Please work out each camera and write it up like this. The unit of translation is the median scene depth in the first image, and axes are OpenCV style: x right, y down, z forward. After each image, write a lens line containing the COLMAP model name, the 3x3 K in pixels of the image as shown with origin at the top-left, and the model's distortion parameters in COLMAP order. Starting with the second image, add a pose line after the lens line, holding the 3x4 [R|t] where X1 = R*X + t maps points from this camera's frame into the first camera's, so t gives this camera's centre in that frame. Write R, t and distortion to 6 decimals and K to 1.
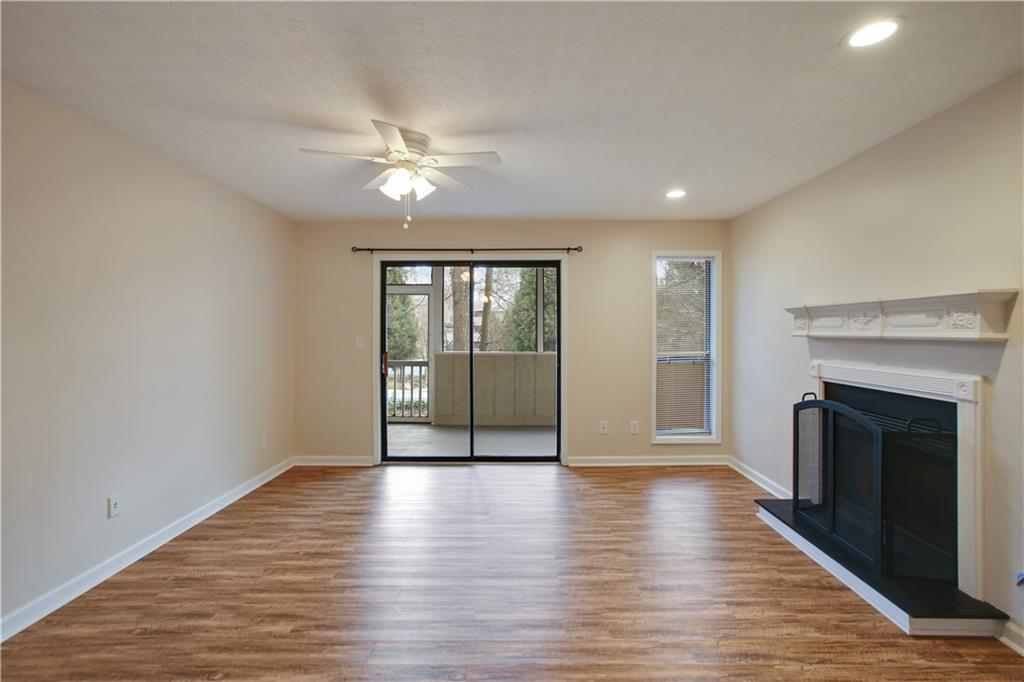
lens RADIAL K [[472.1, 0, 515.3], [0, 472.1, 332.2], [0, 0, 1]] dist [-0.036392, 0.020814]
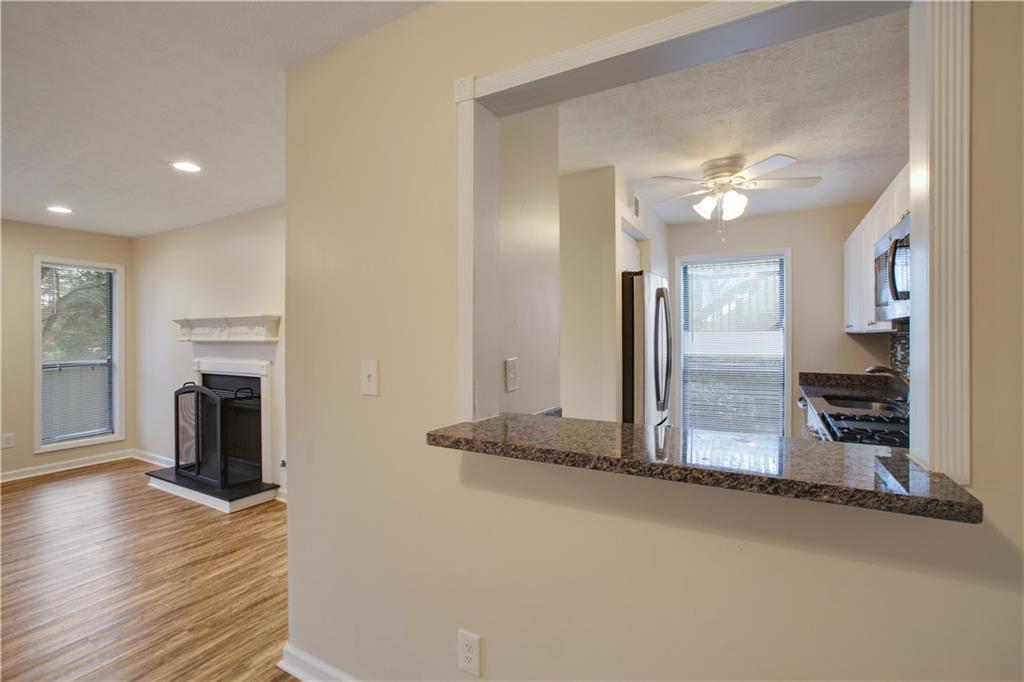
lens RADIAL K [[457.1, 0, 519.4], [0, 457.1, 336.9], [0, 0, 1]] dist [-0.008894, 0.000539]
pose [[0.485933, -0.003394, 0.873989, -0.063582], [0.007419, 0.999972, -0.000242, 0.004245], [-0.873965, 0.006602, 0.485945, -0.494397]]
